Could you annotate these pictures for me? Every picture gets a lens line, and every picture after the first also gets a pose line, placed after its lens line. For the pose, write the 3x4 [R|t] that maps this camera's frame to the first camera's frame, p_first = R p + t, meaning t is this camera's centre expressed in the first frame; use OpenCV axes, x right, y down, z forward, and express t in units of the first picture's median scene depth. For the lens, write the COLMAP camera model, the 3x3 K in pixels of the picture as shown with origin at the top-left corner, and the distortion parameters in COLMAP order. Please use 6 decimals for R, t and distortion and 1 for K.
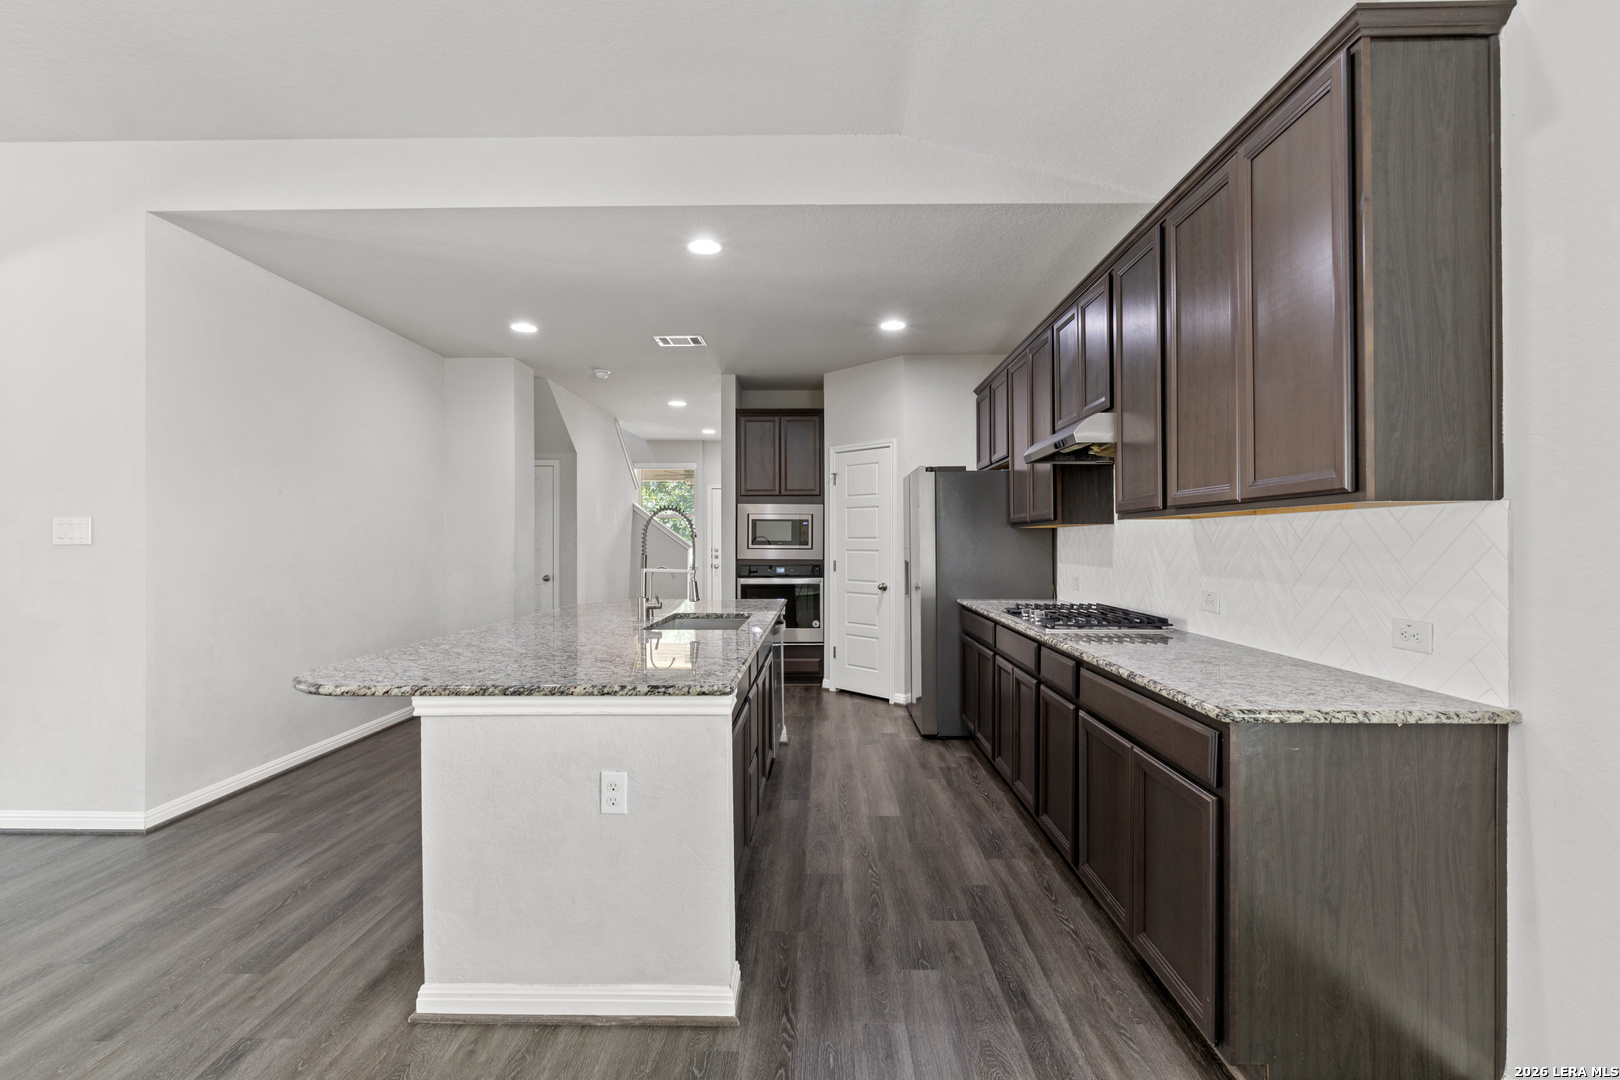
lens RADIAL K [[727.4, 0, 806.5], [0, 727.4, 535.4], [0, 0, 1]] dist [-0.000076, -0.001332]
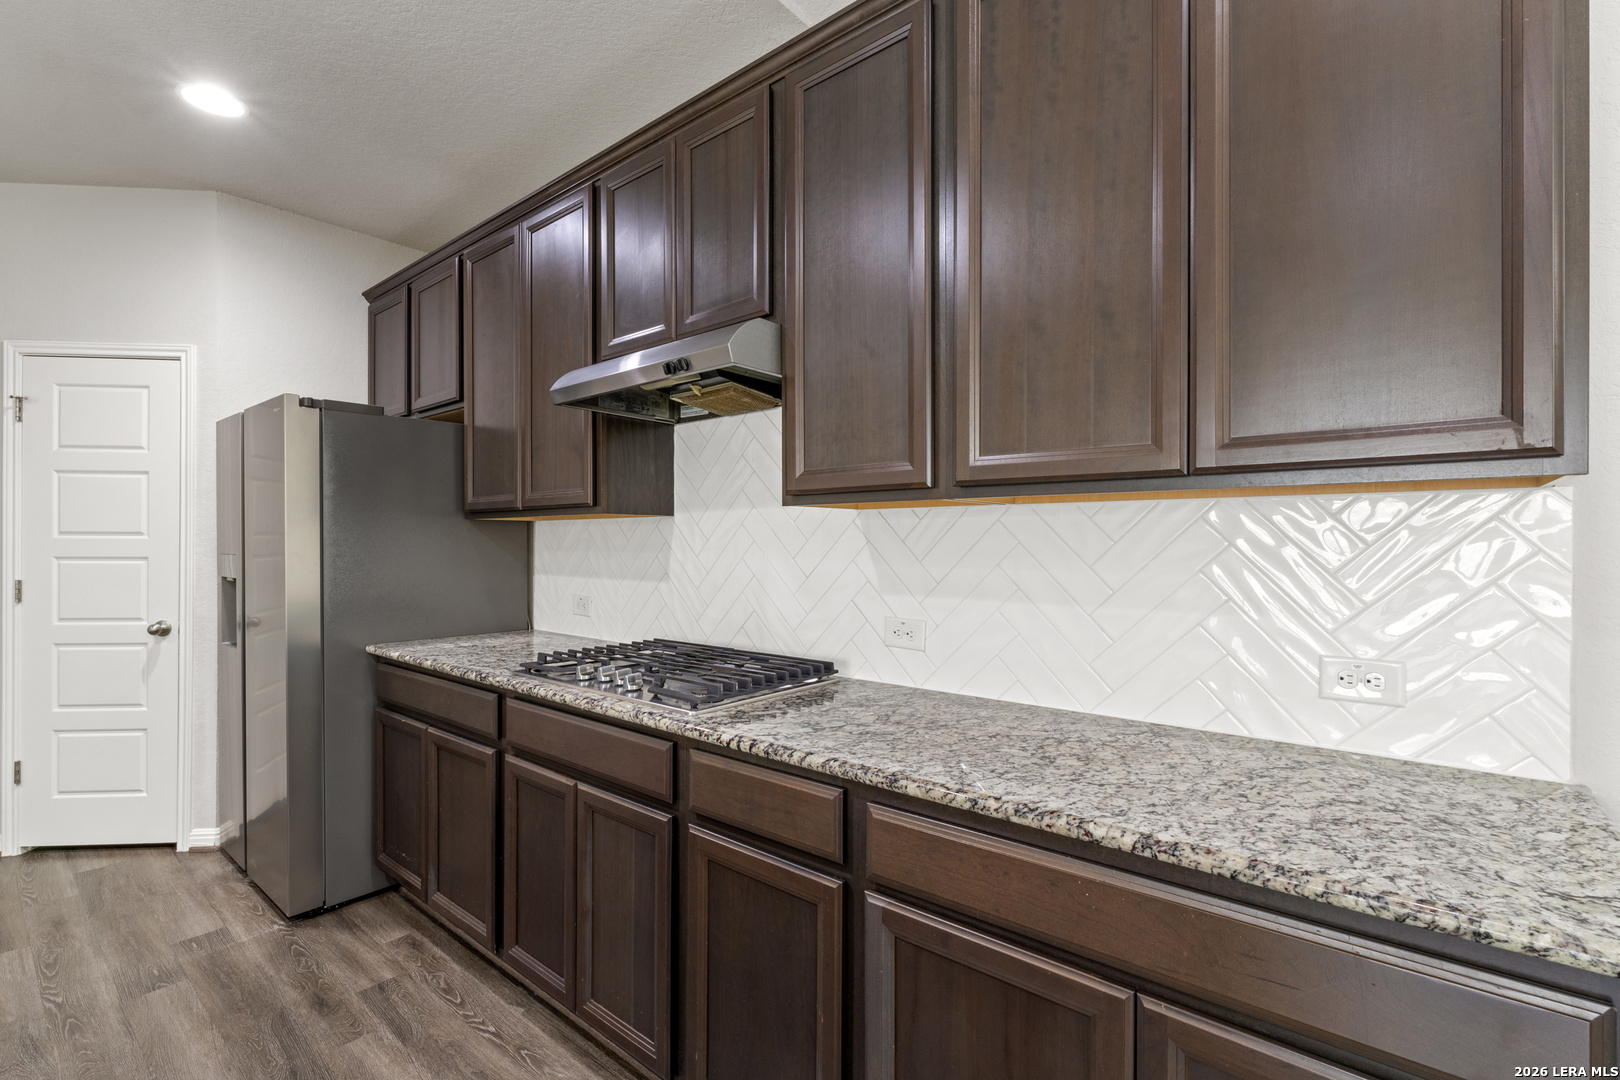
lens RADIAL K [[727.4, 0, 817.0], [0, 727.4, 542.2], [0, 0, 1]] dist [-0.000076, -0.001332]
pose [[0.620665, 0.002985, 0.784070, -0.012766], [-0.009644, 0.999946, 0.003827, 0.003672], [-0.784016, -0.009937, 0.620661, 0.393507]]
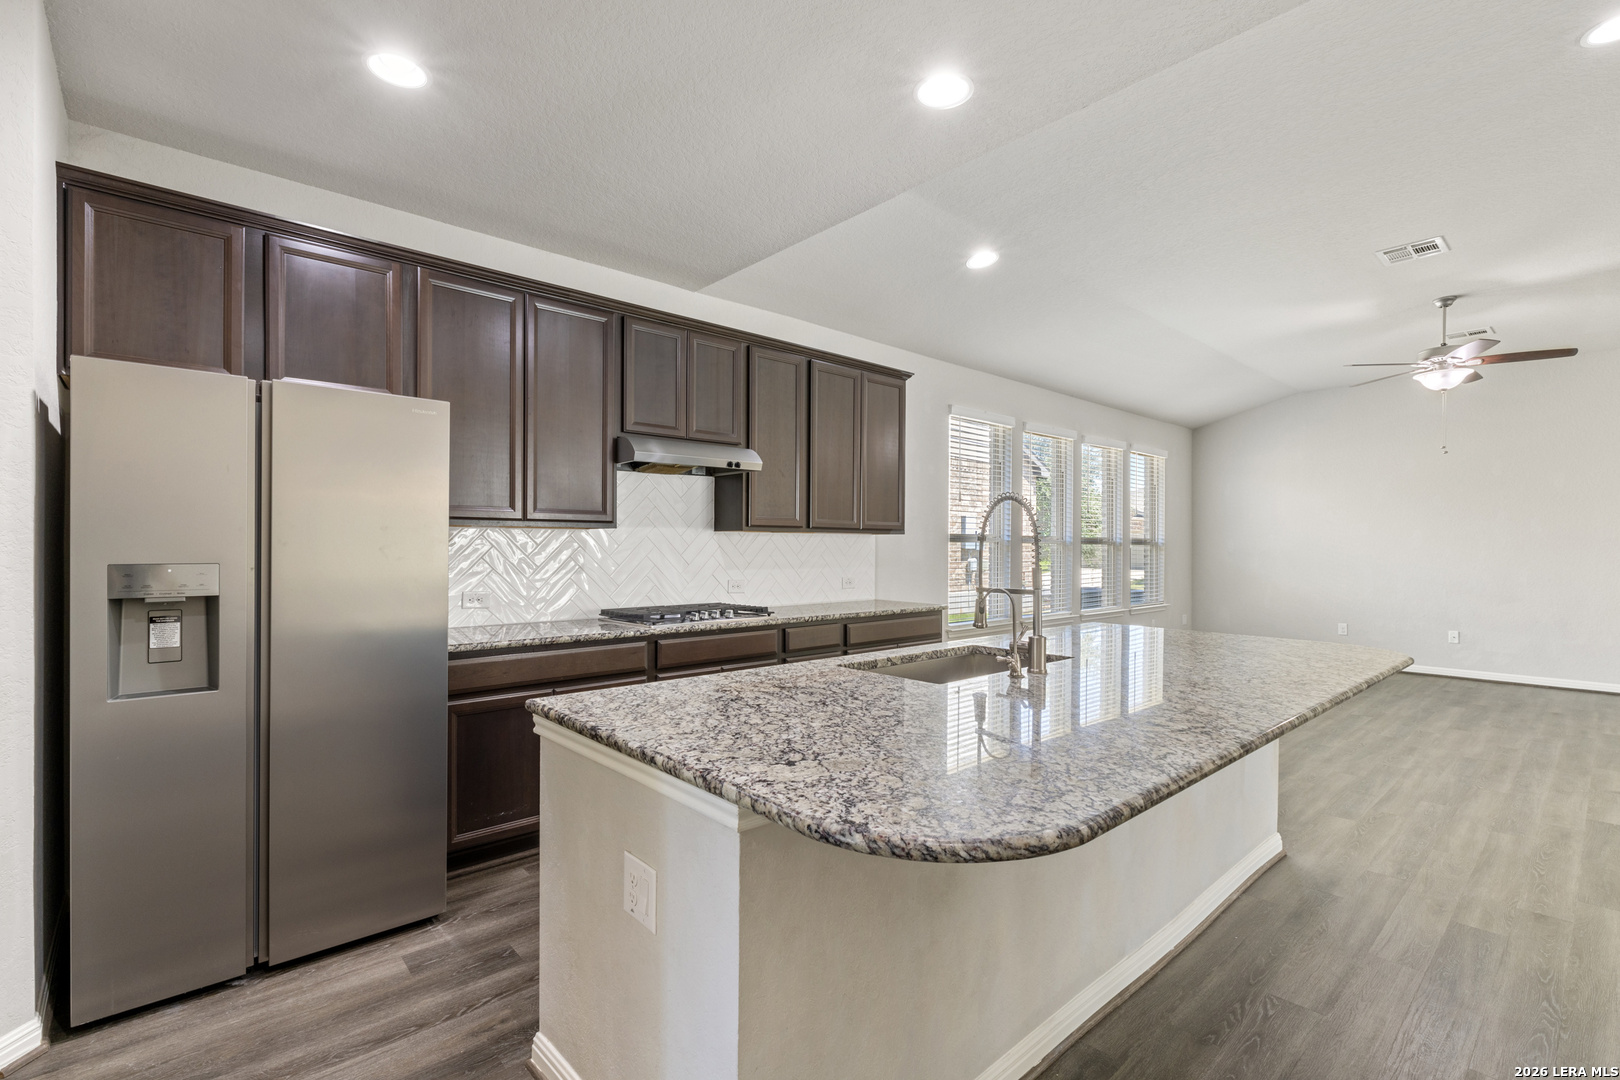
lens RADIAL K [[727.4, 0, 802.0], [0, 727.4, 546.6], [0, 0, 1]] dist [-0.000076, -0.001332]
pose [[-0.678087, -0.000162, 0.734982, -0.409764], [-0.008330, 0.999937, -0.007465, 0.011096], [-0.734934, -0.011184, -0.678046, 1.185192]]
